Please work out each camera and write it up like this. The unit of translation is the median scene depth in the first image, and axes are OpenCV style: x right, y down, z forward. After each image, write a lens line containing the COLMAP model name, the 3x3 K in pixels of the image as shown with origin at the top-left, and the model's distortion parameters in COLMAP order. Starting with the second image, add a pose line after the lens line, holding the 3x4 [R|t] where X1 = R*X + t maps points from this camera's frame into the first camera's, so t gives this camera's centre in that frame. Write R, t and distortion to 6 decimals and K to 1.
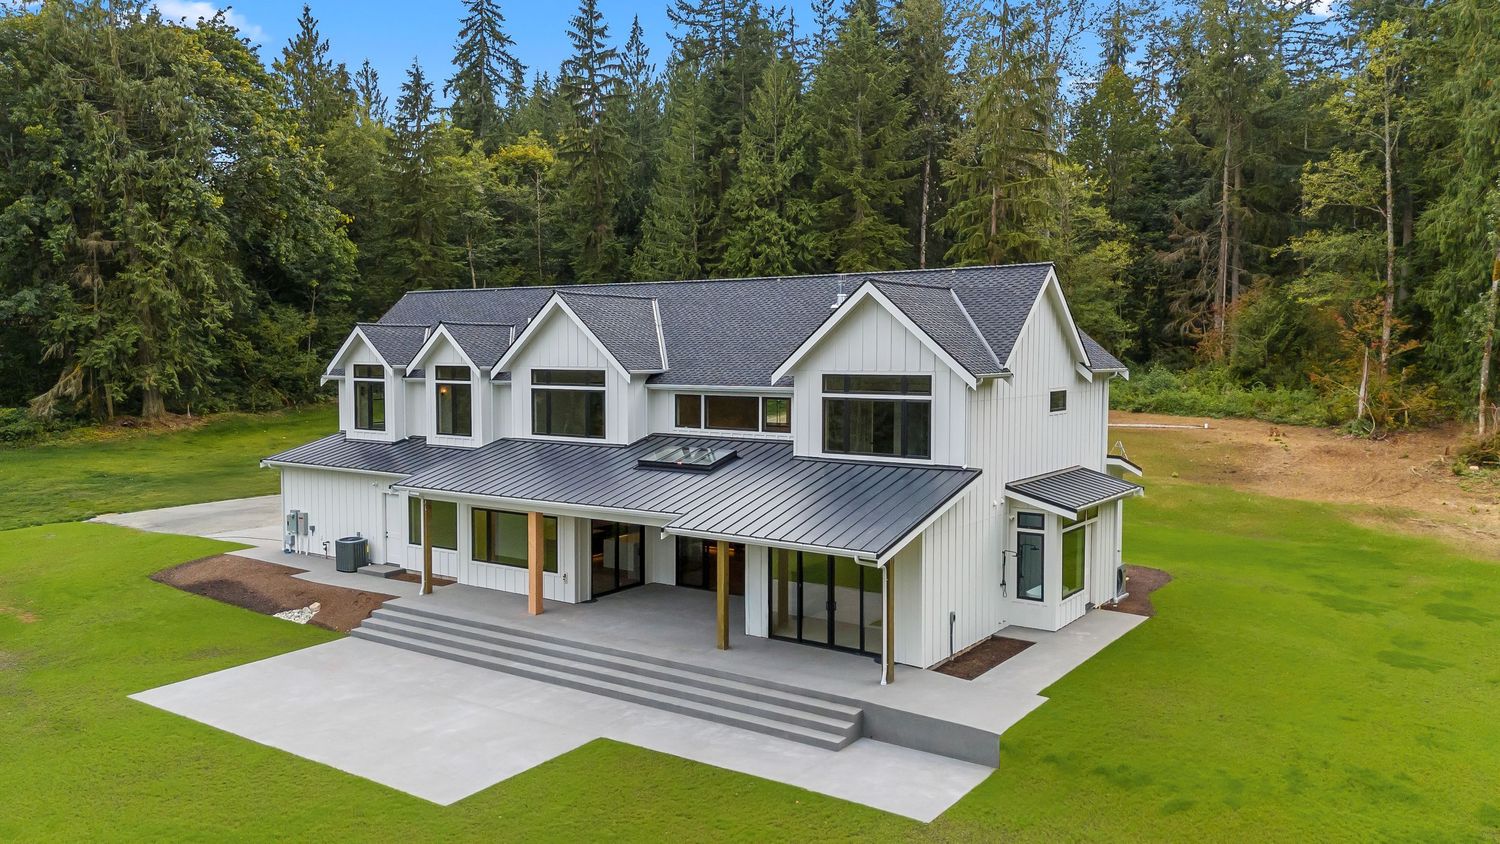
lens RADIAL K [[1121.1, 0, 750.0], [0, 1121.1, 422.0], [0, 0, 1]] dist [0.057554, -0.003315]
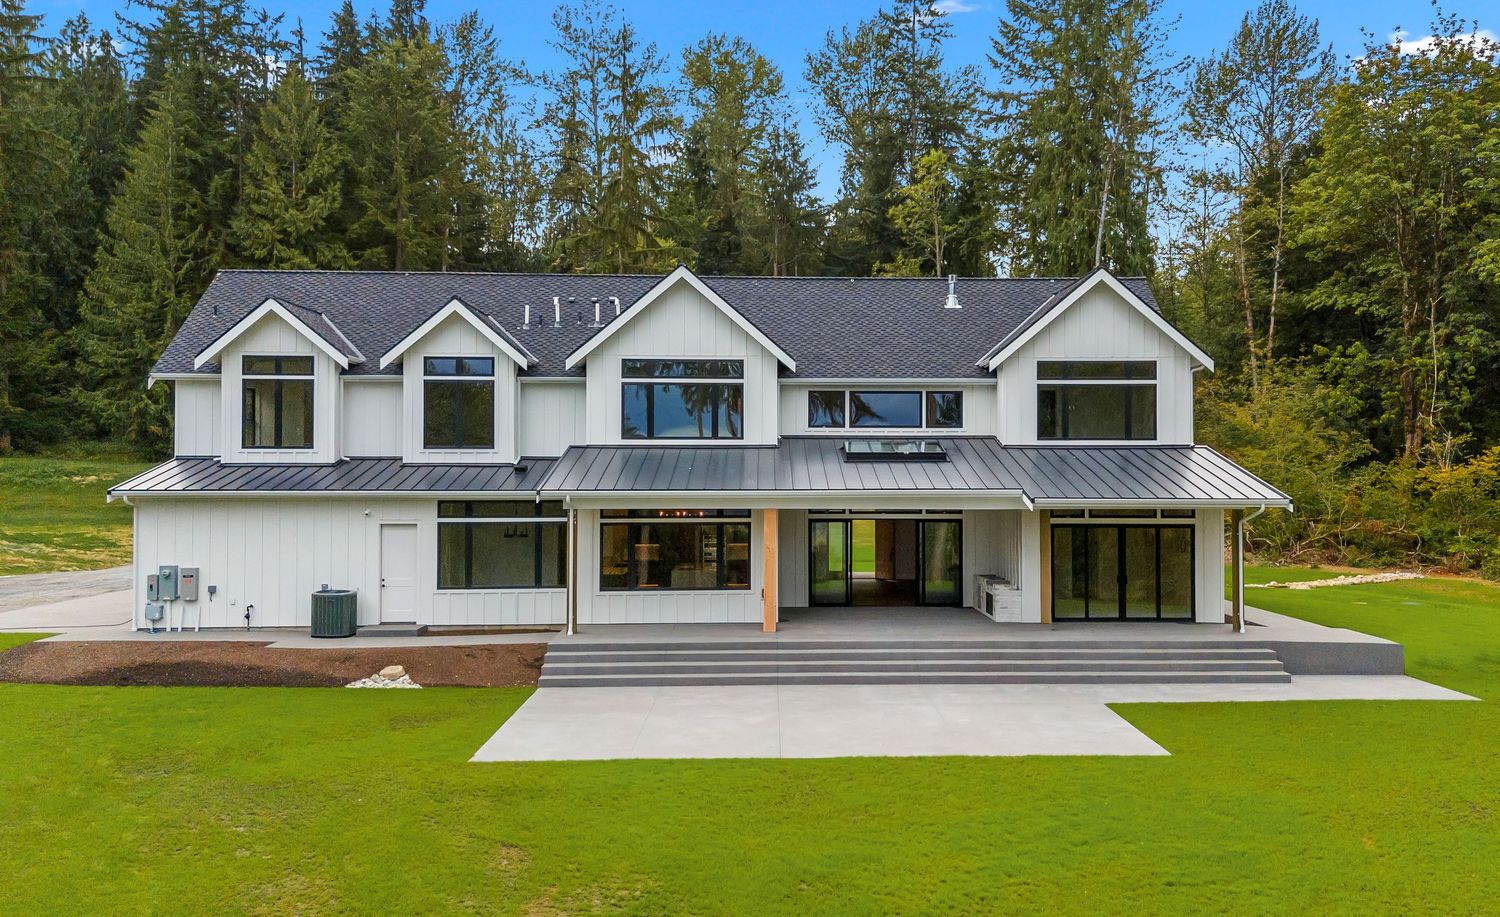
lens RADIAL K [[1260.4, 0, 750.0], [0, 1260.4, 458.5], [0, 0, 1]] dist [0.041066, 0.000626]
pose [[0.783312, 0.016173, 0.621418, -0.638642], [0.040267, 0.996242, -0.076686, 0.091618], [-0.620323, 0.085092, 0.779717, 0.220581]]
